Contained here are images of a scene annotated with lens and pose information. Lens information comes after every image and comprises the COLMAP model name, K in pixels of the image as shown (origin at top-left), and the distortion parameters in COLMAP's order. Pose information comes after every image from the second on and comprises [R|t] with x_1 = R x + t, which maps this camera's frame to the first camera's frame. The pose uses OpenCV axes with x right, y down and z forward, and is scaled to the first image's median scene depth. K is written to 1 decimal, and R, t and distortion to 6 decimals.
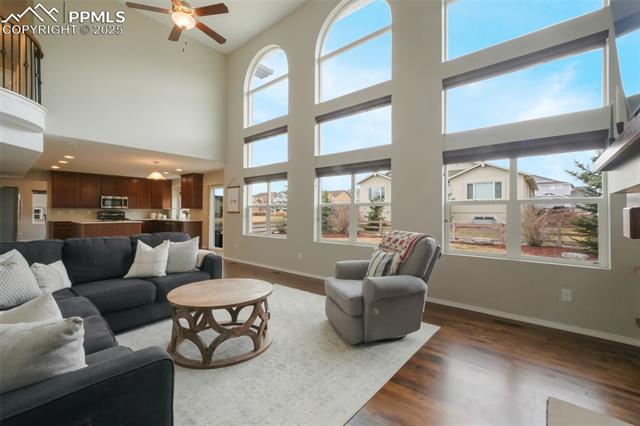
lens RADIAL K [[277.7, 0, 319.4], [0, 277.7, 212.1], [0, 0, 1]] dist [0.026093, 0.000801]
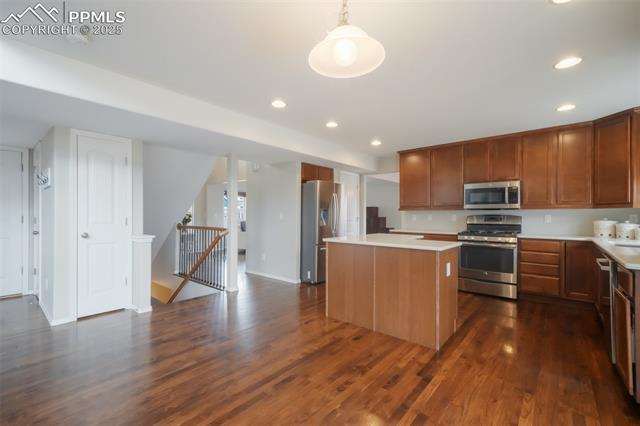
lens RADIAL K [[277.7, 0, 319.6], [0, 277.7, 213.2], [0, 0, 1]] dist [0.026093, 0.000801]
pose [[-0.003835, -0.004986, -0.999980, -0.267713], [-0.000798, 0.999987, -0.004983, -0.004001], [0.999992, 0.000779, -0.003839, 0.711737]]
